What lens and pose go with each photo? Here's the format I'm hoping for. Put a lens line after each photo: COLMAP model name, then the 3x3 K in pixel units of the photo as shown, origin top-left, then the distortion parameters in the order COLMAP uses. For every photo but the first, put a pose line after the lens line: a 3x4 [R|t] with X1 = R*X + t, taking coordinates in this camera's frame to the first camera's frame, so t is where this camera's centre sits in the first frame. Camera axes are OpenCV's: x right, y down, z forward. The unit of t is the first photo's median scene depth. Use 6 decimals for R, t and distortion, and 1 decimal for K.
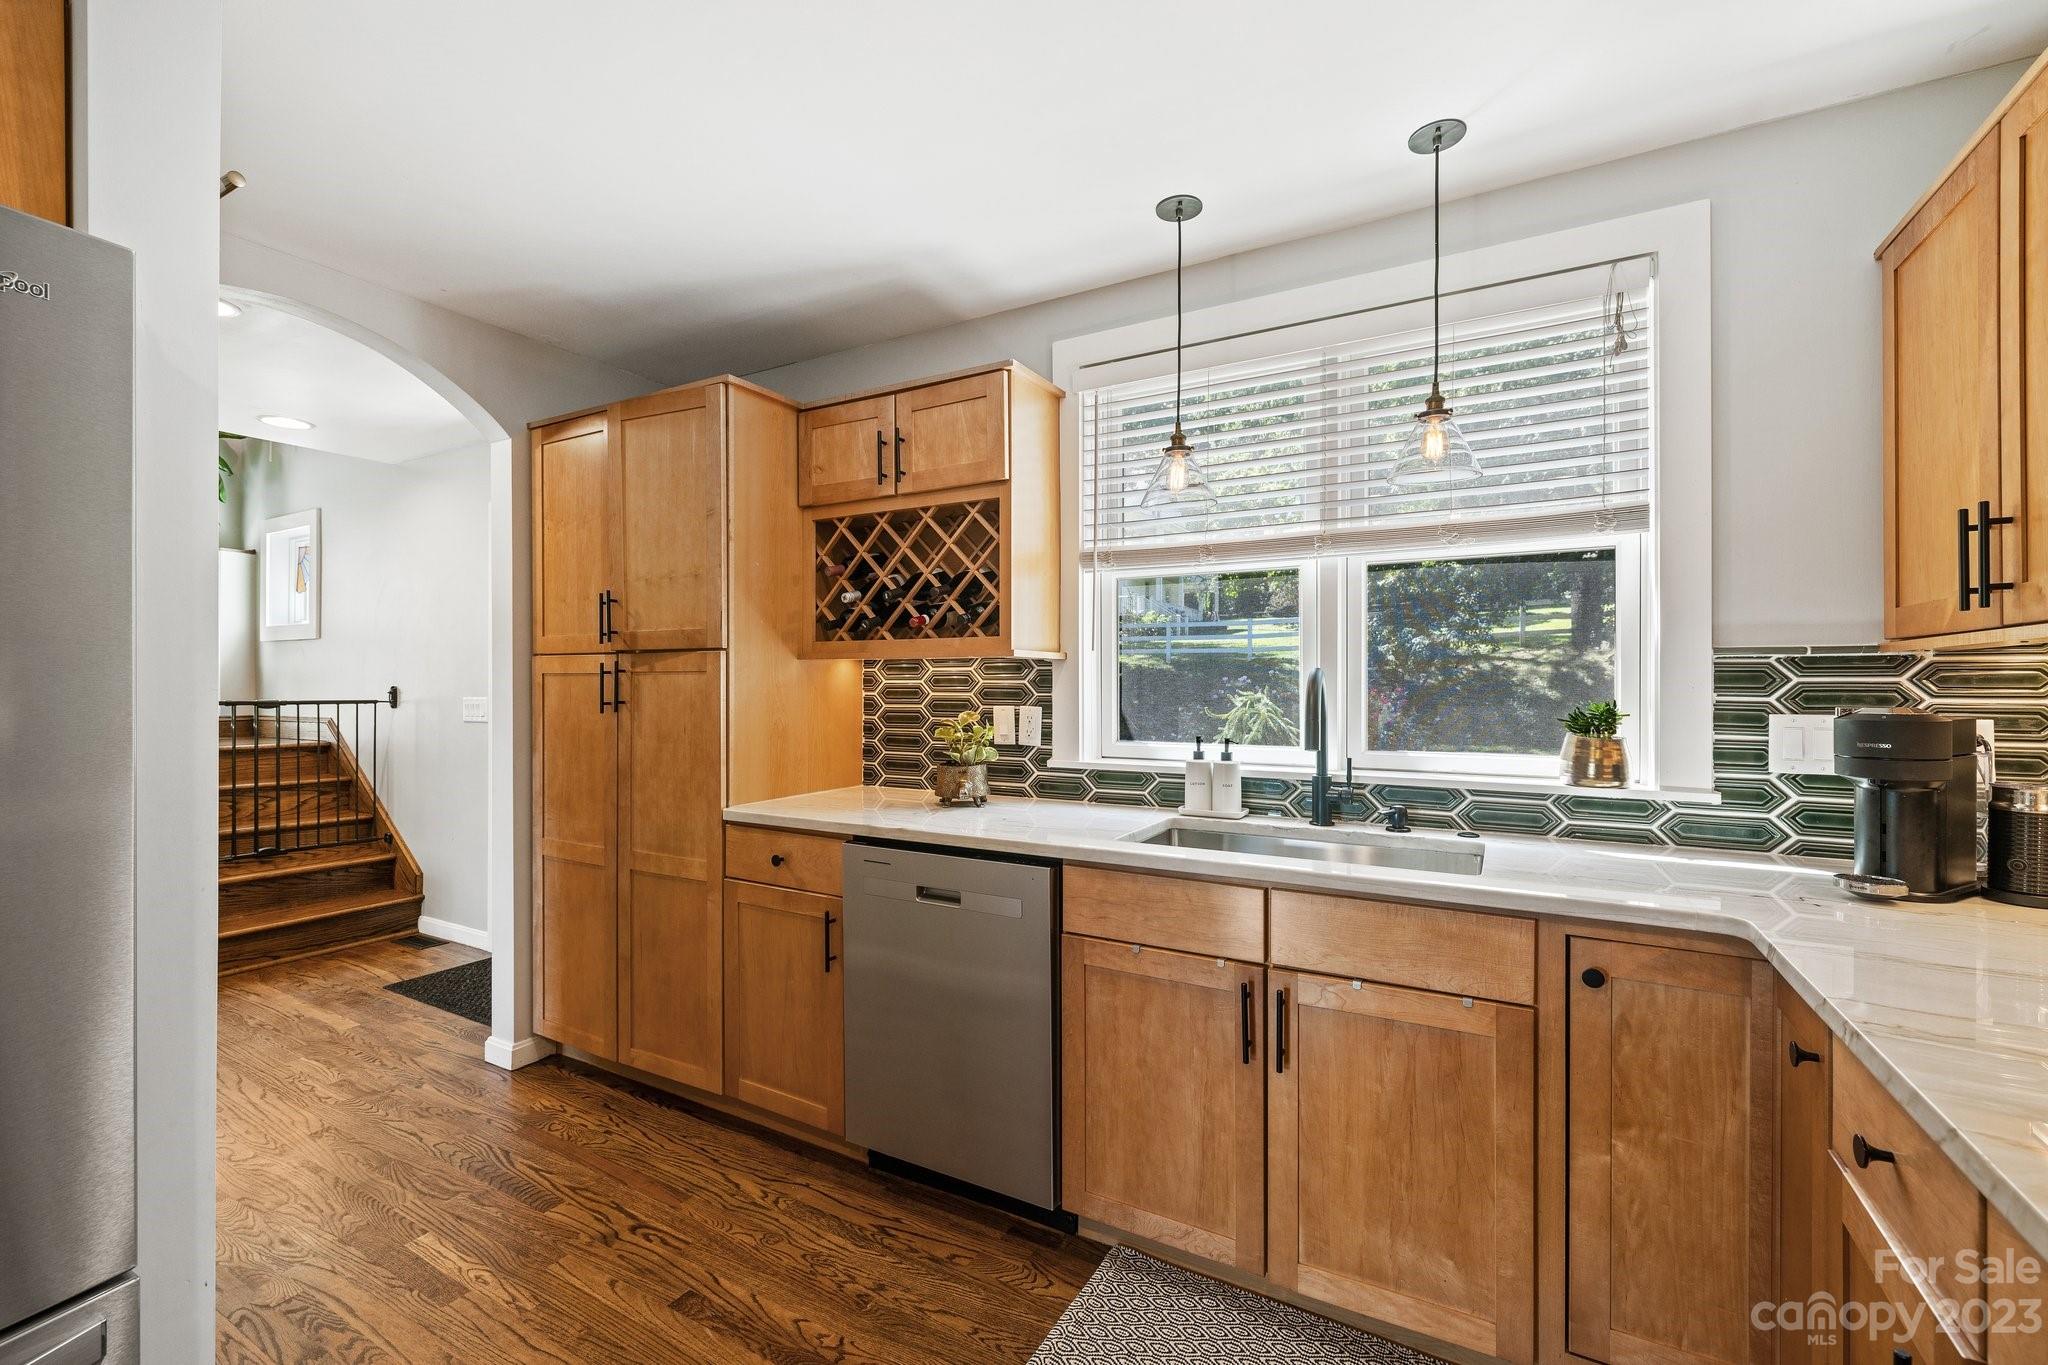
lens RADIAL K [[865.0, 0, 1021.7], [0, 865.0, 686.4], [0, 0, 1]] dist [0.004166, -0.000066]
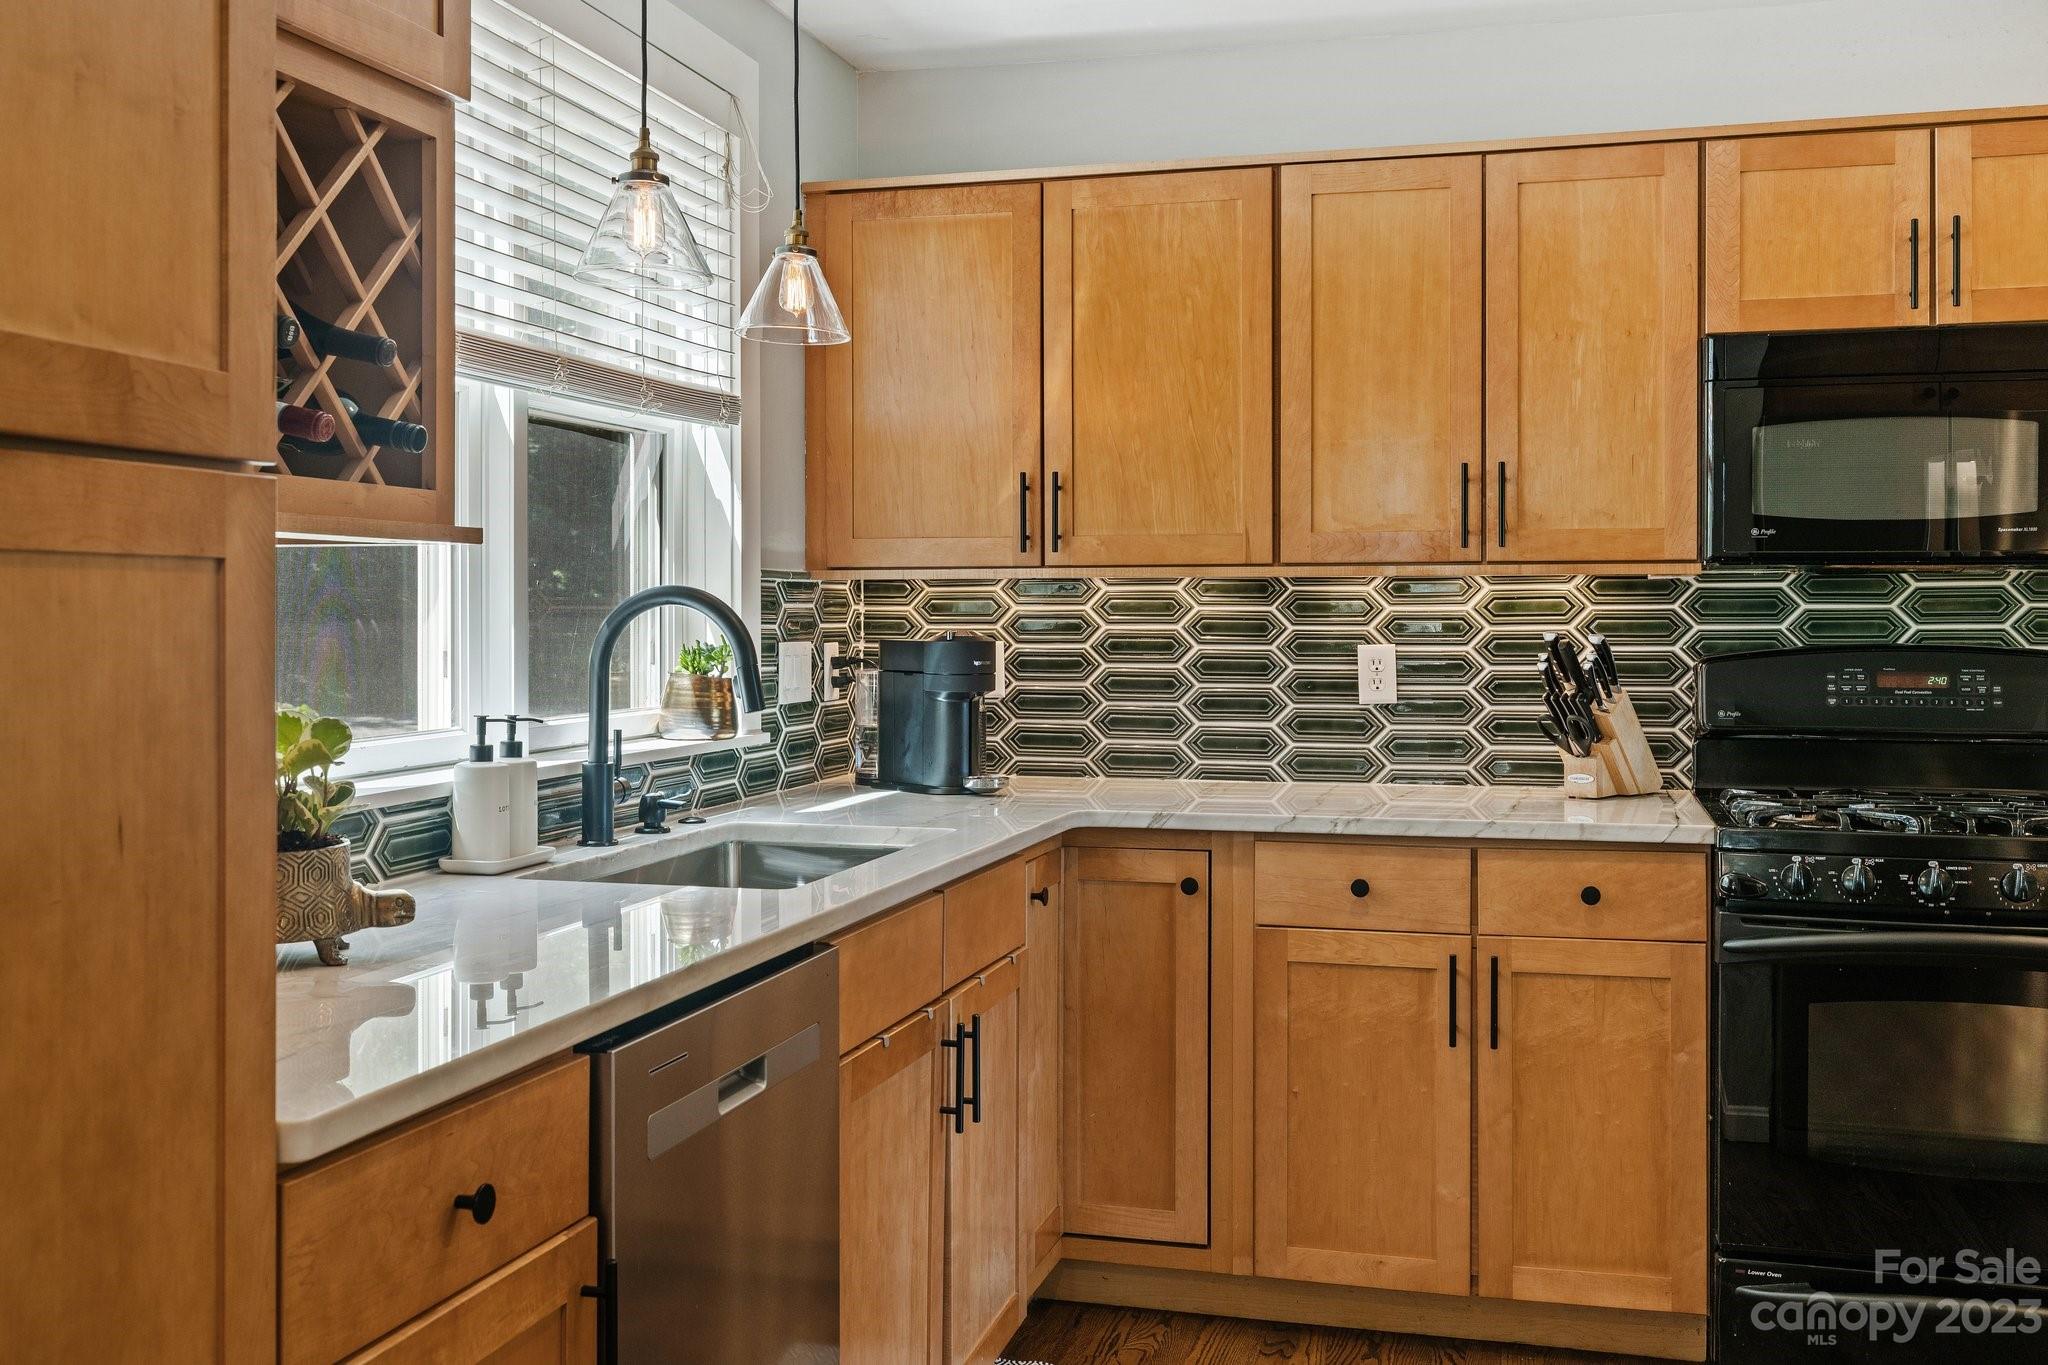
lens RADIAL K [[2071.8, 0, 1019.0], [0, 2071.8, 672.5], [0, 0, 1]] dist [0.018188, 0.000000]
pose [[-0.236746, -0.029025, 0.971138, -1.010656], [0.004312, 0.999512, 0.030924, -0.002008], [-0.971562, 0.011509, -0.236505, 0.958534]]
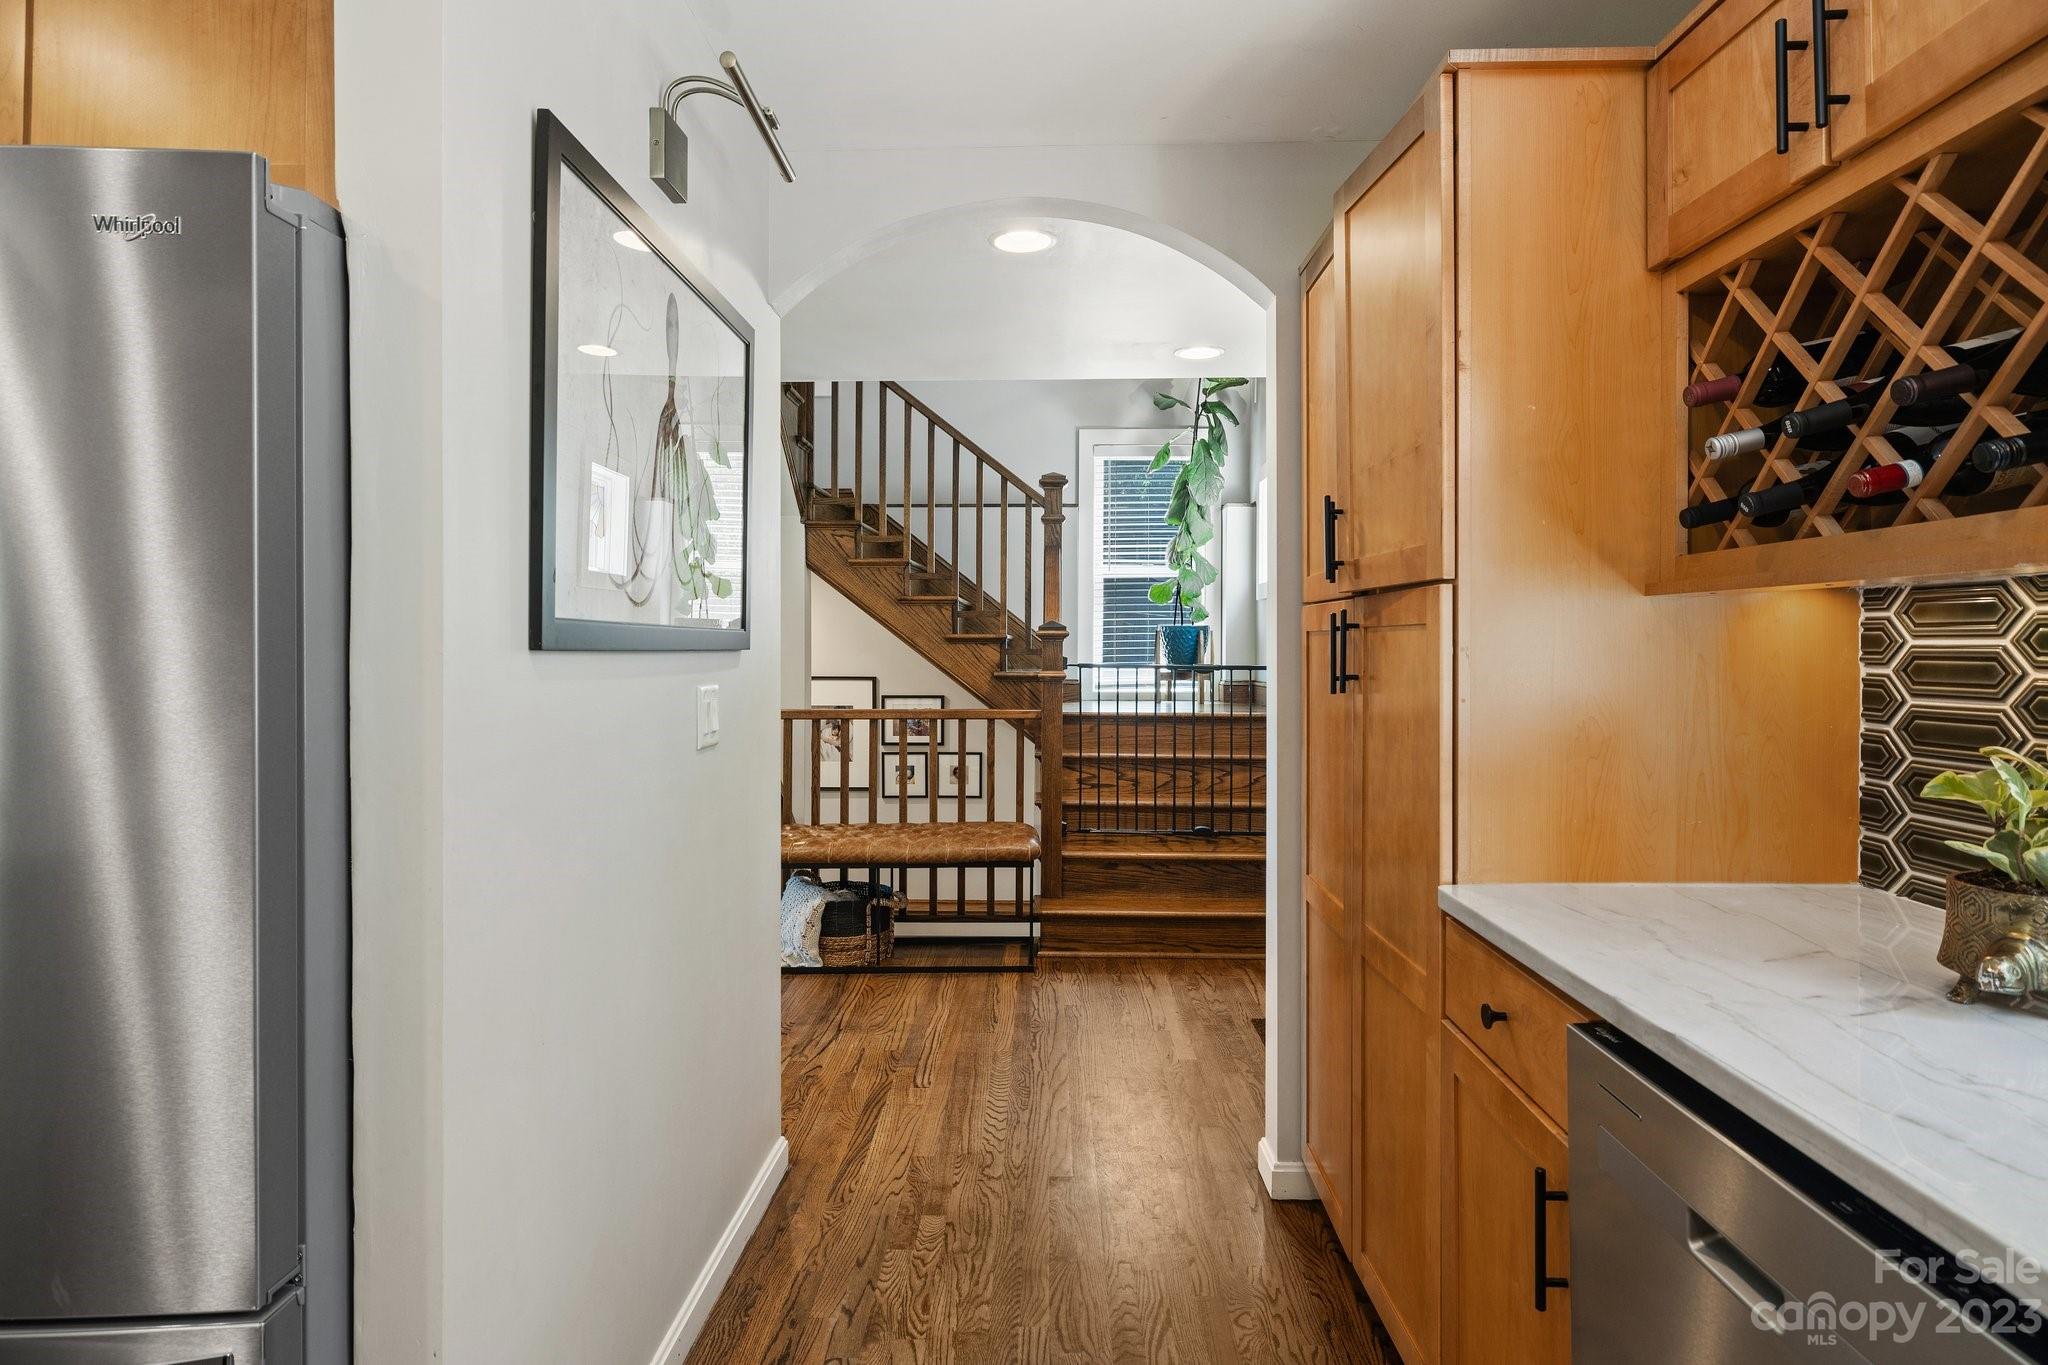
lens RADIAL K [[1123.8, 0, 1018.5], [0, 1123.8, 650.8], [0, 0, 1]] dist [-0.004201, 0.000829]
pose [[0.462850, 0.004140, -0.886427, 0.138551], [-0.004085, 0.999988, 0.002538, -0.001289], [0.886427, 0.002447, 0.462861, 0.457789]]
